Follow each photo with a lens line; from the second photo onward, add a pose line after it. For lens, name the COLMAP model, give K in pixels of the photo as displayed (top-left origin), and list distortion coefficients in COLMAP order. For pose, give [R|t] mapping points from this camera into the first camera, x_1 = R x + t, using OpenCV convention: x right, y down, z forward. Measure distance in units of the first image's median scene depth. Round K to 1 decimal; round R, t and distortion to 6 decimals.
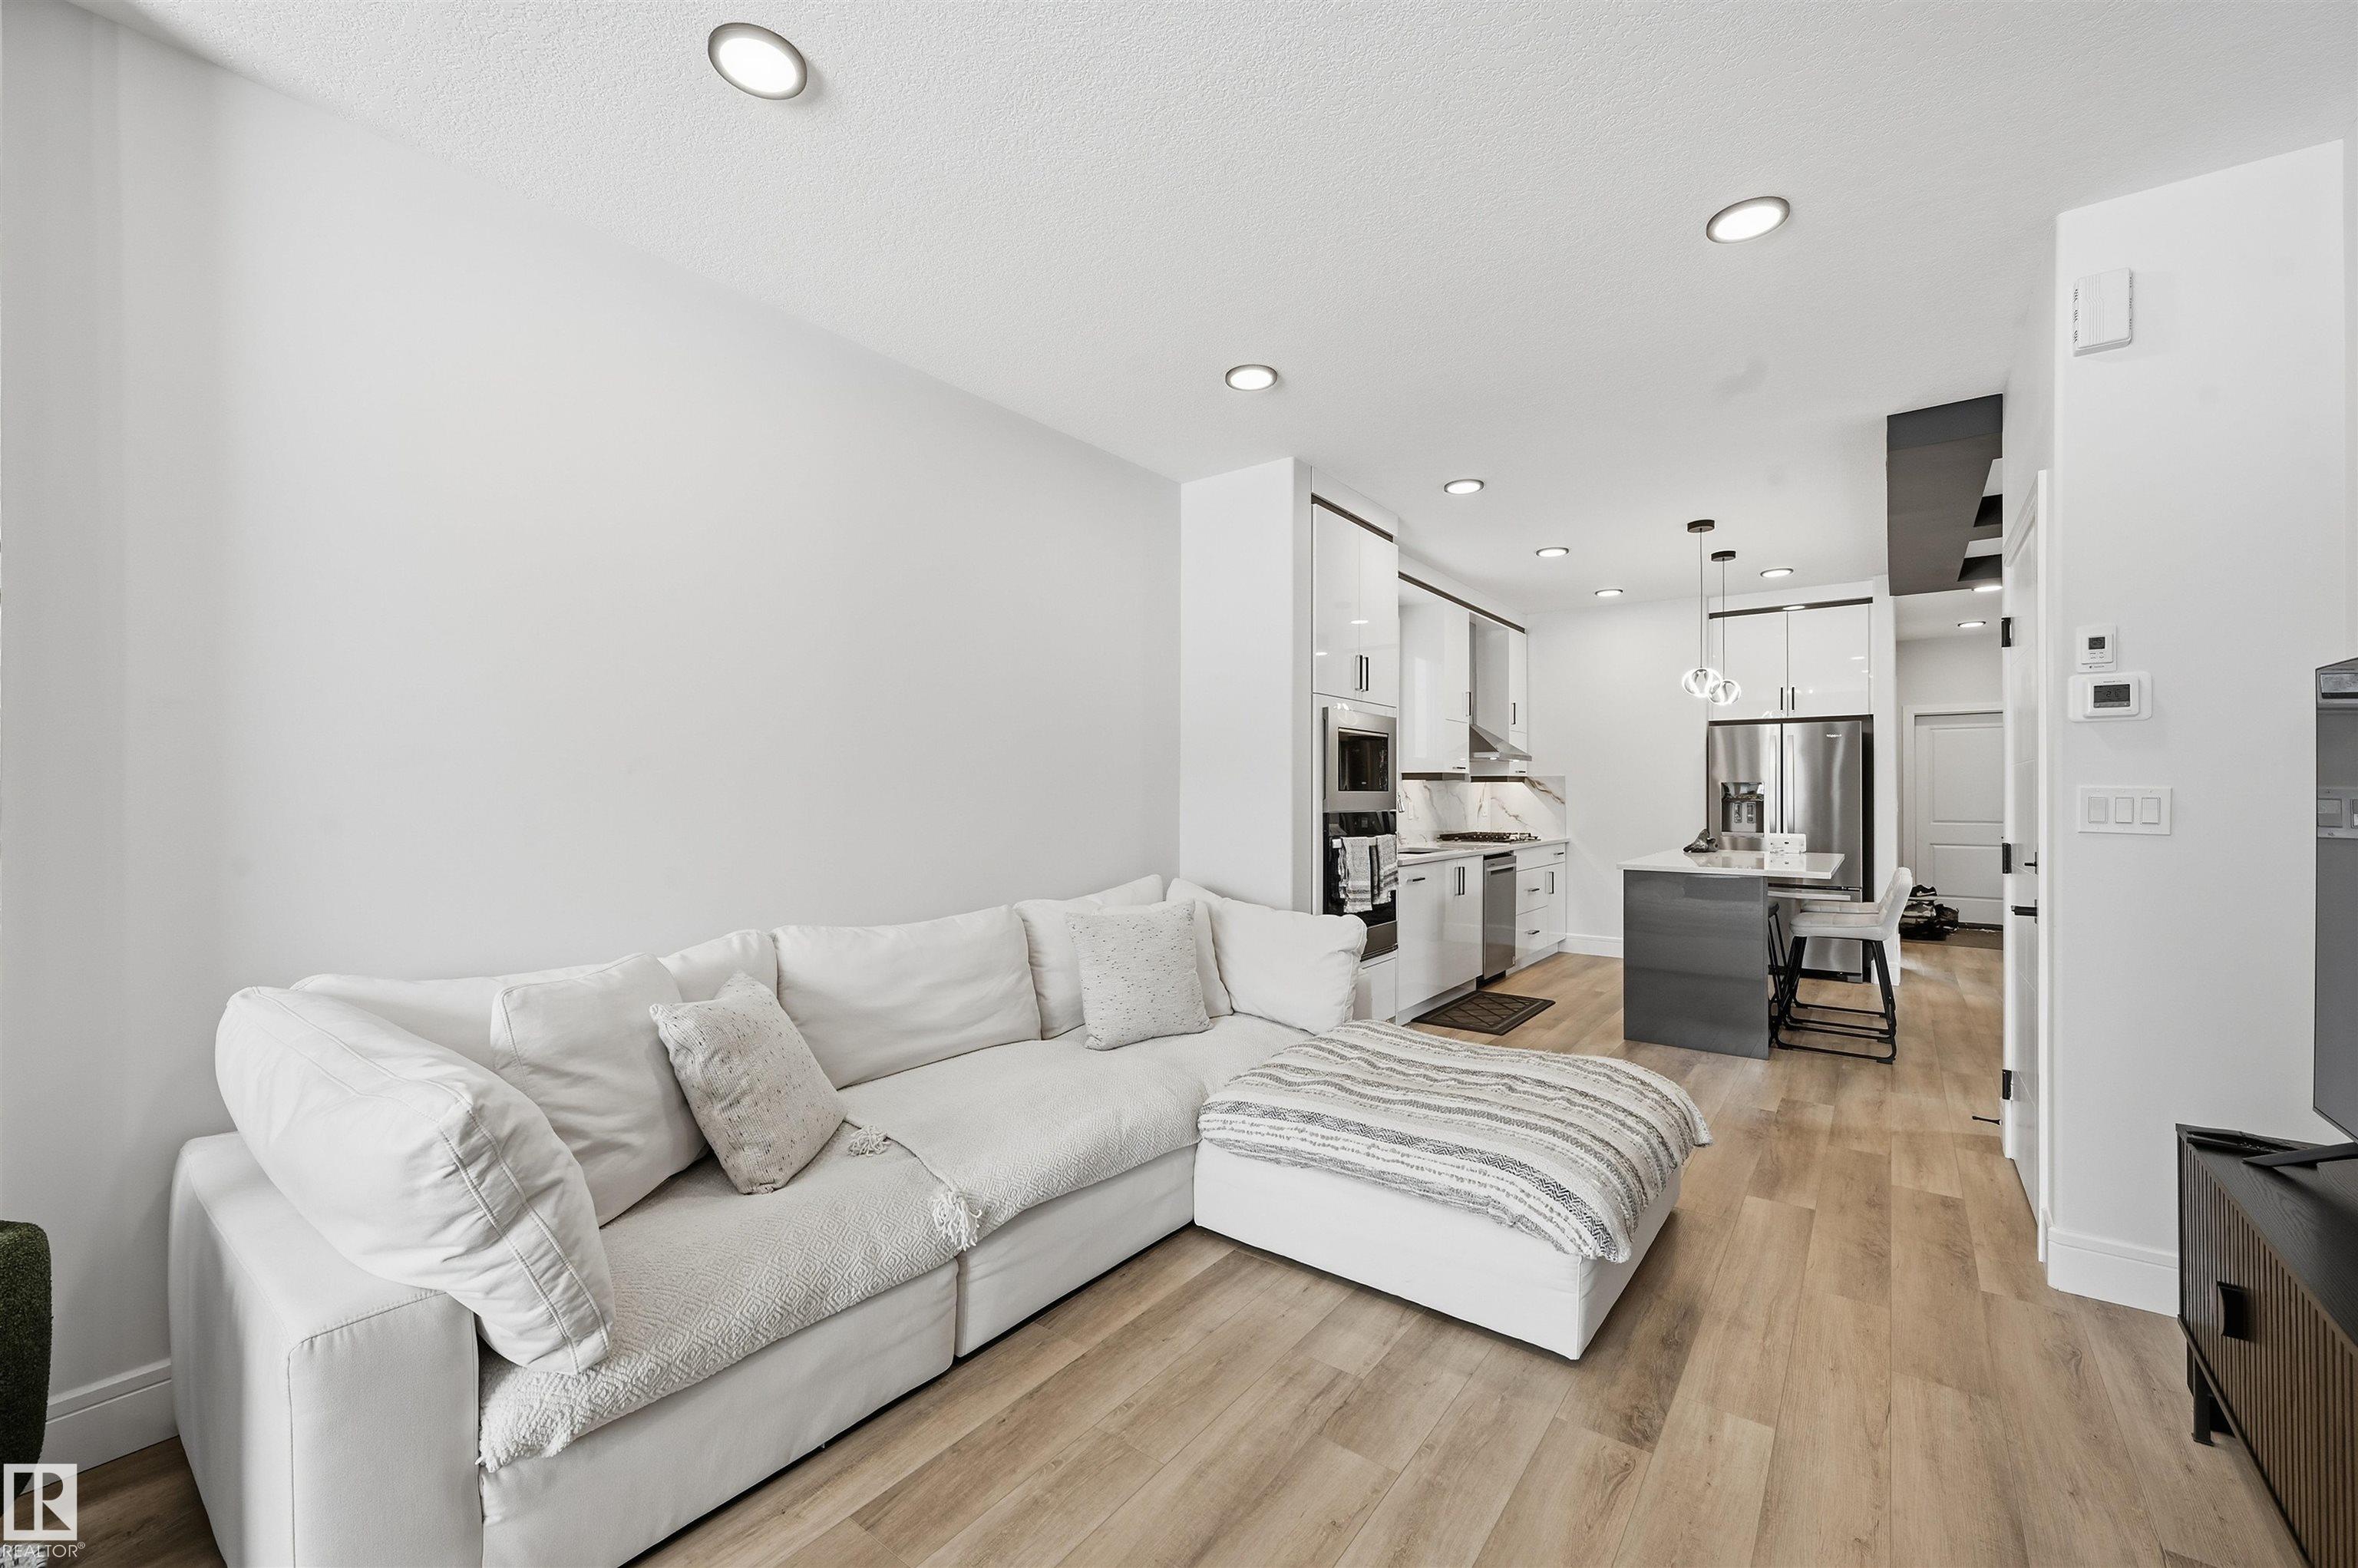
lens RADIAL K [[939.9, 0, 1177.9], [0, 939.9, 794.2], [0, 0, 1]] dist [-0.000877, -0.000092]
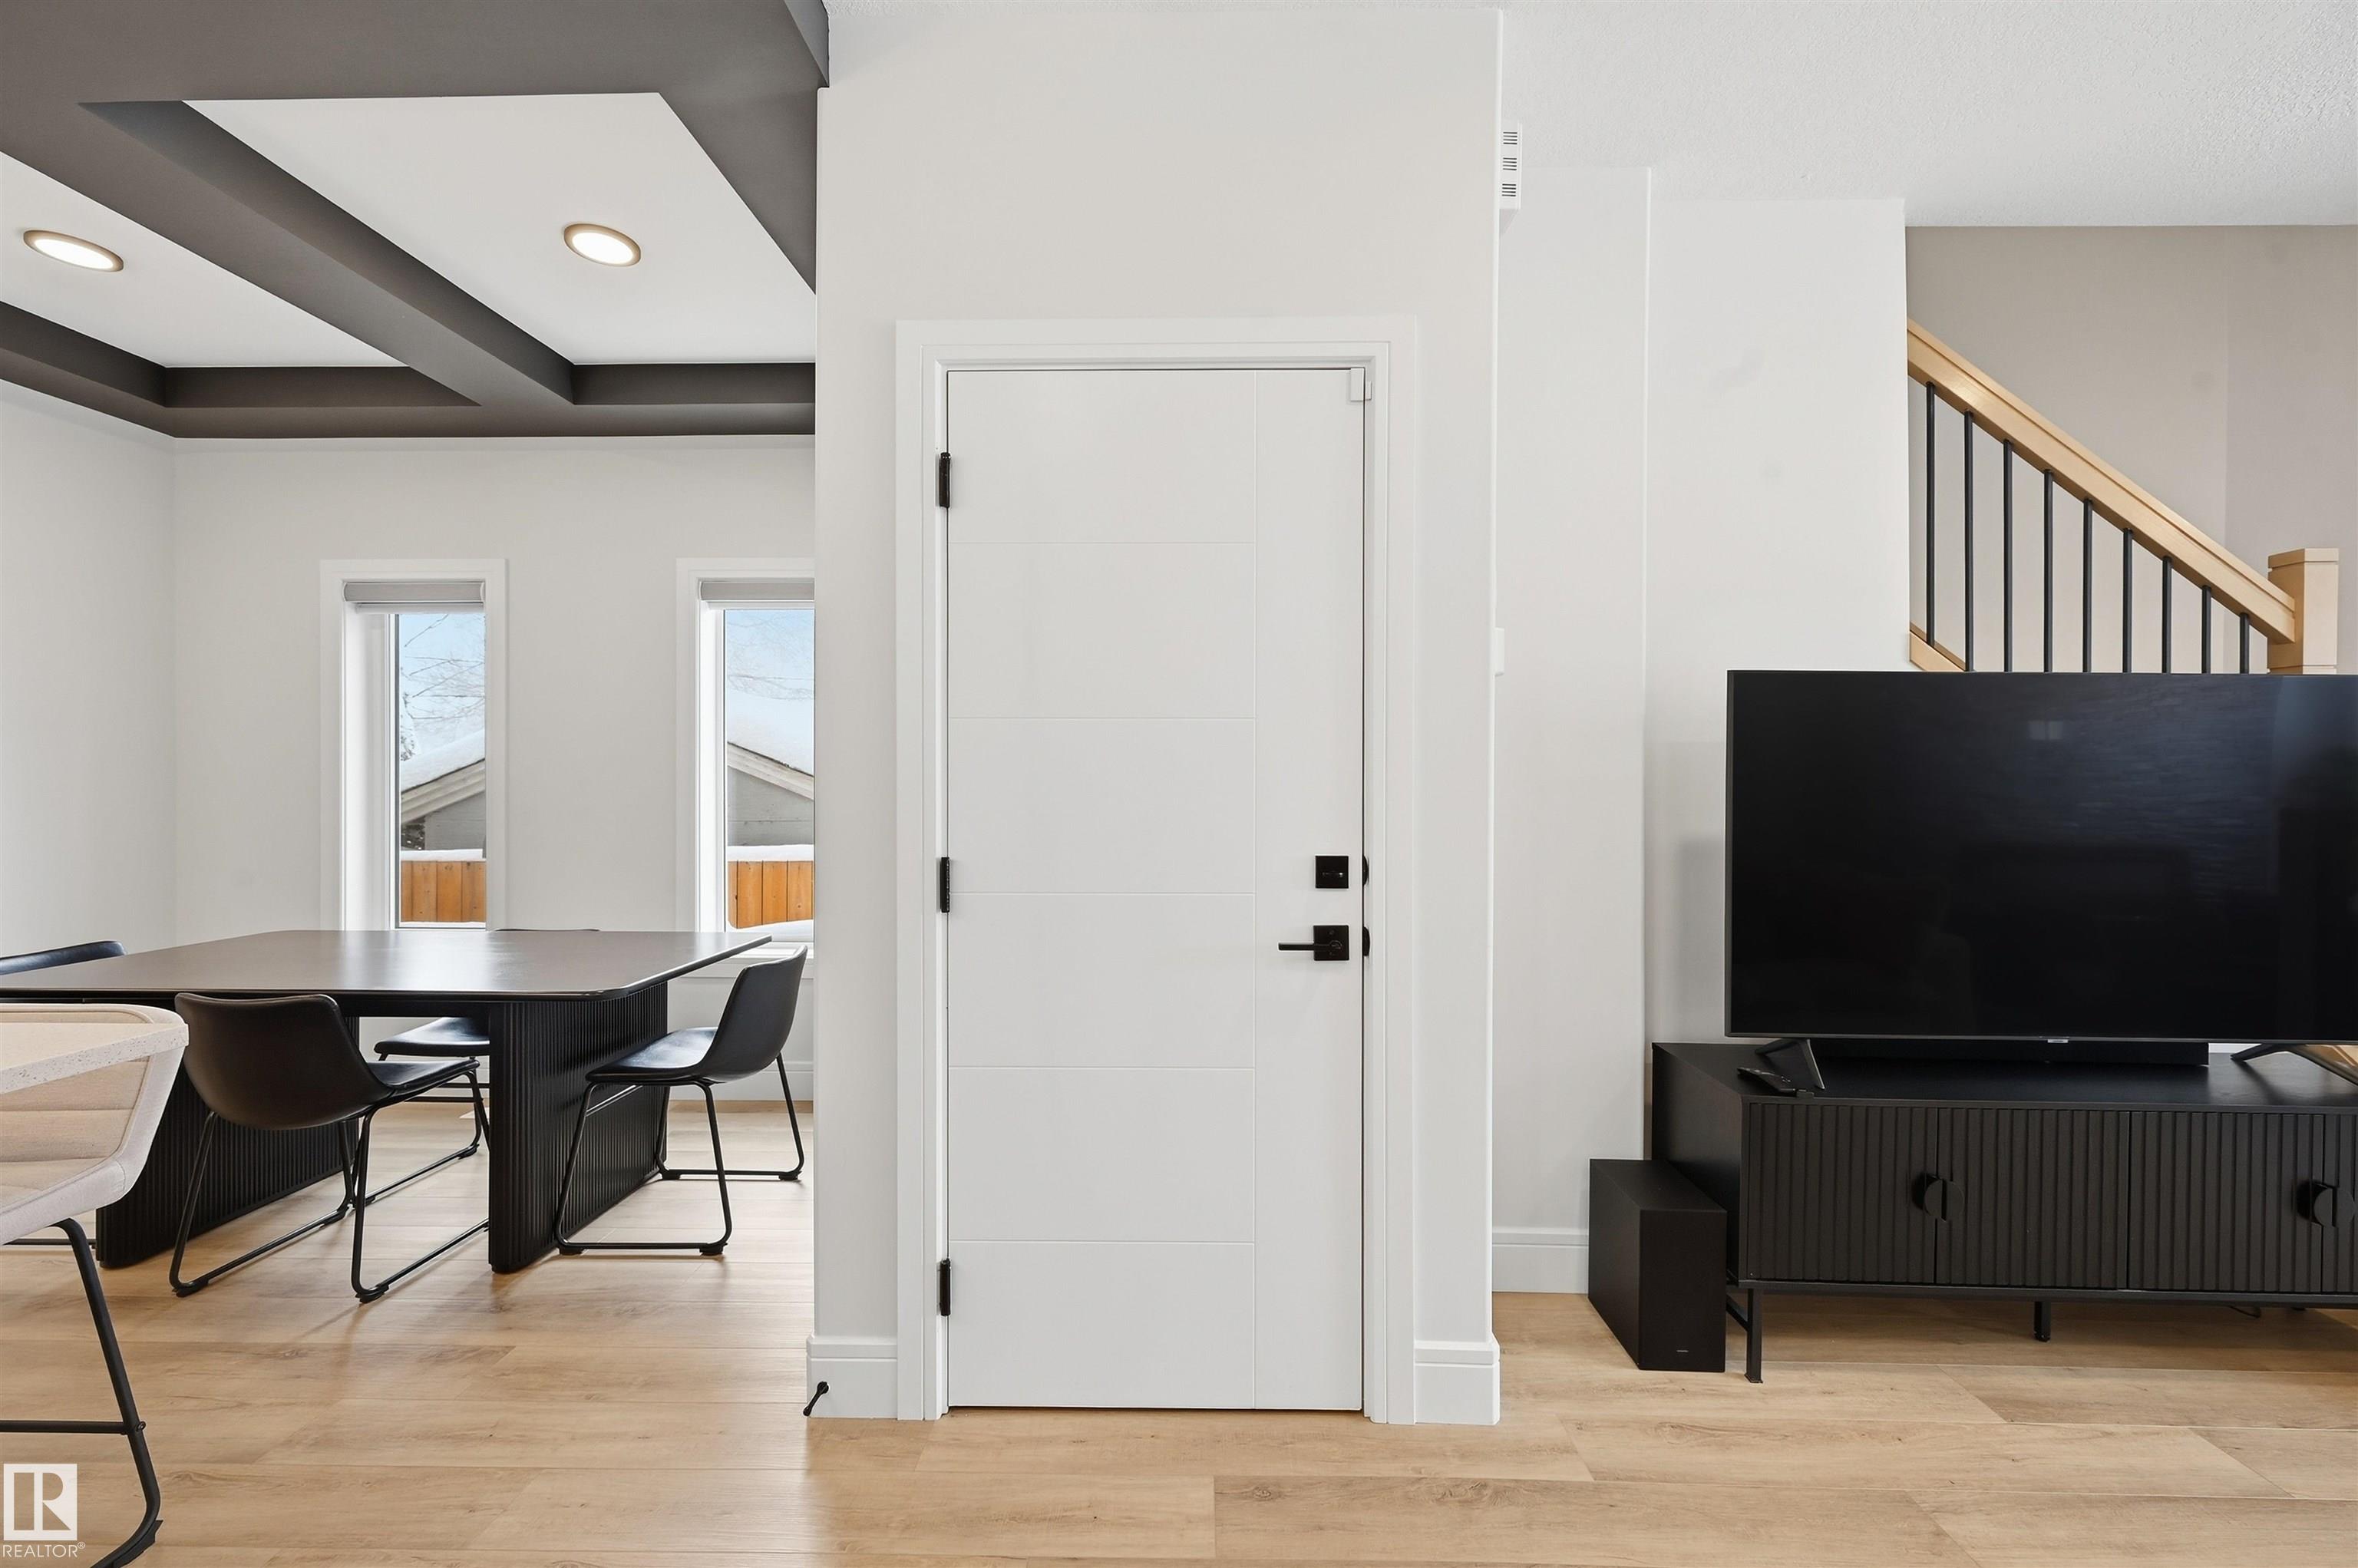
lens RADIAL K [[939.9, 0, 1180.7], [0, 939.9, 790.4], [0, 0, 1]] dist [-0.000877, -0.000092]
pose [[-0.589201, -0.004466, 0.807974, 0.364667], [-0.001893, 0.999990, 0.004146, 0.010658], [-0.807984, 0.000913, -0.589204, 1.273108]]
